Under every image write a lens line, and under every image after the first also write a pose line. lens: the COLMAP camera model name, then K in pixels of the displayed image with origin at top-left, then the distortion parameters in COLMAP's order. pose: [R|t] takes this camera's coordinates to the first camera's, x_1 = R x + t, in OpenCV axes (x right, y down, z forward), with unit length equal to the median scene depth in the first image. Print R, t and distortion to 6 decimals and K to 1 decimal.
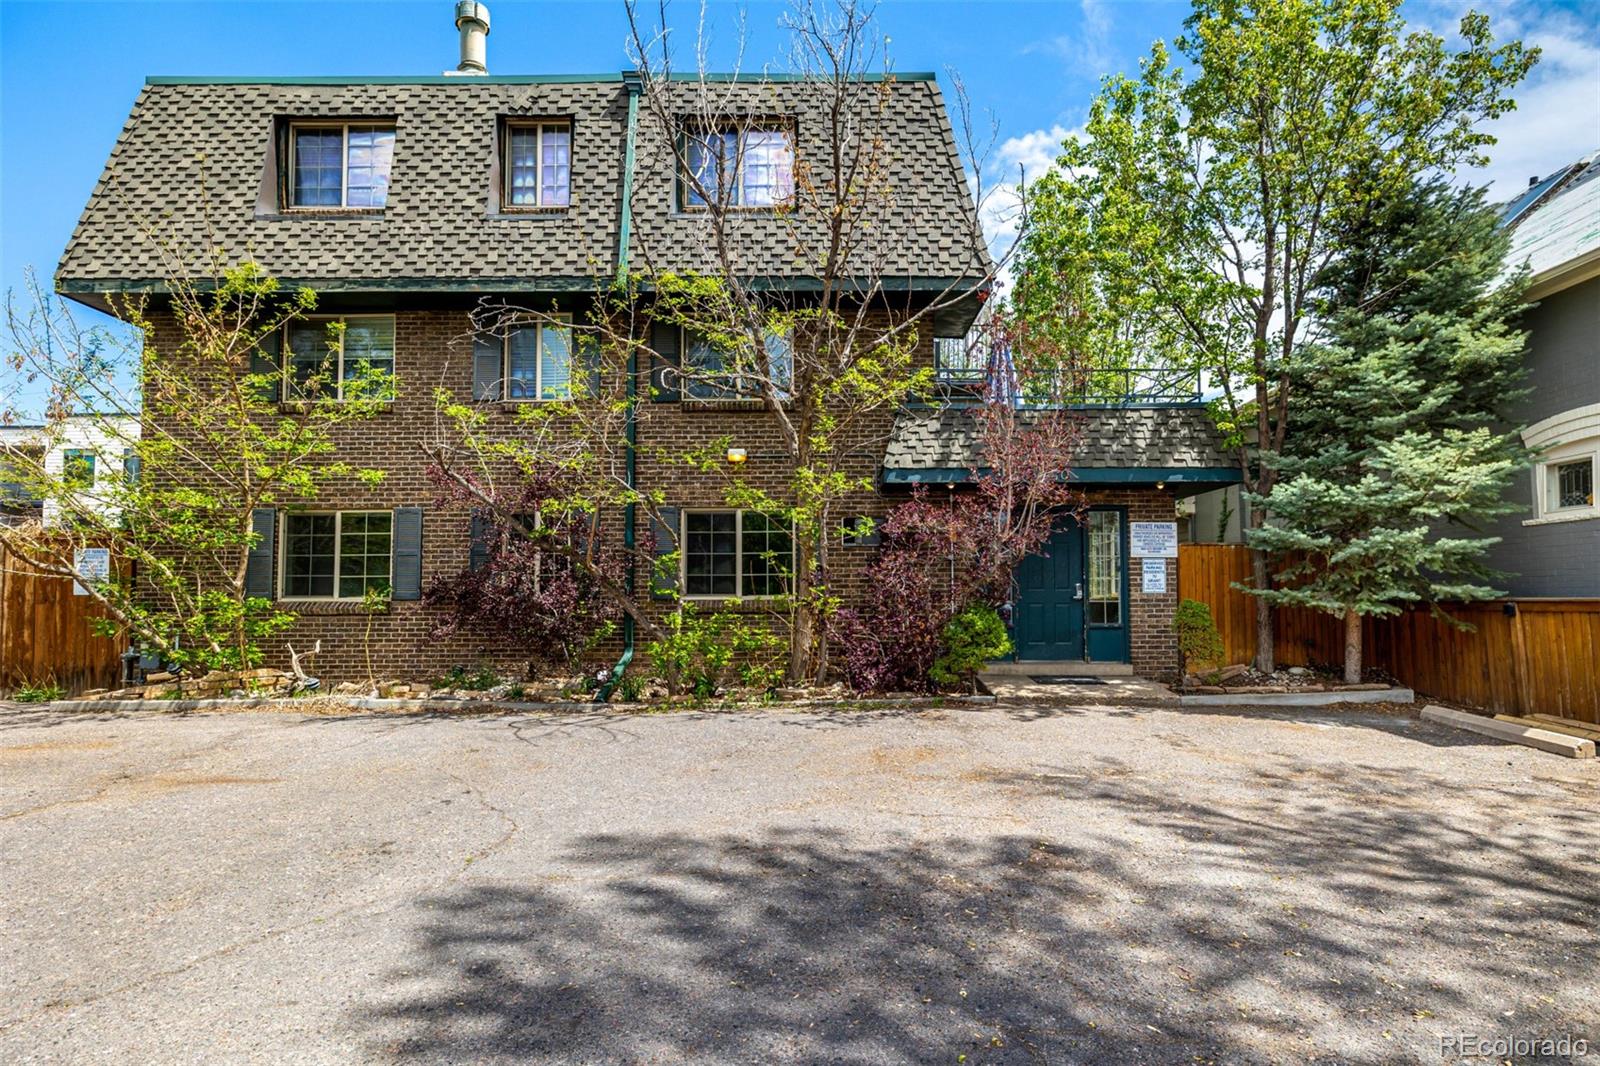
lens RADIAL K [[938.5, 0, 799.5], [0, 938.5, 568.5], [0, 0, 1]] dist [-0.002213, -0.000073]
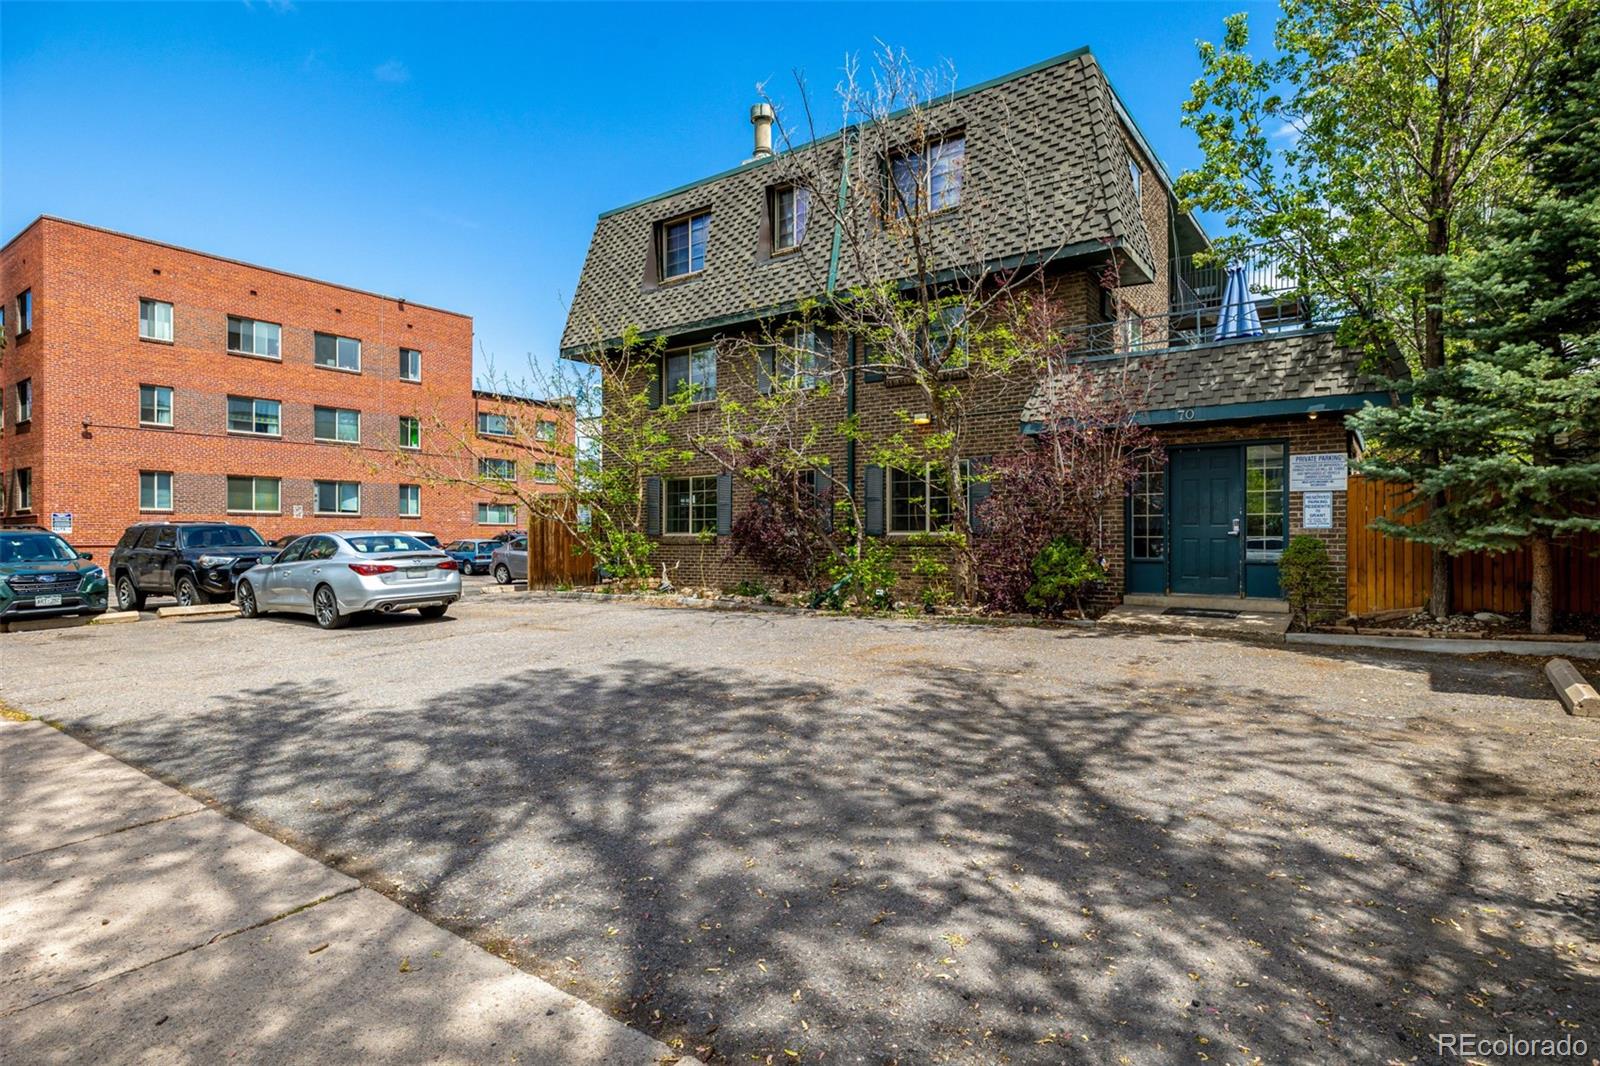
lens RADIAL K [[938.5, 0, 799.5], [0, 938.5, 568.5], [0, 0, 1]] dist [-0.002213, -0.000073]
pose [[0.776884, 0.022939, -0.629225, 0.608947], [0.021430, 0.997794, 0.062835, -0.004512], [0.629278, -0.062300, 0.774679, -0.084570]]
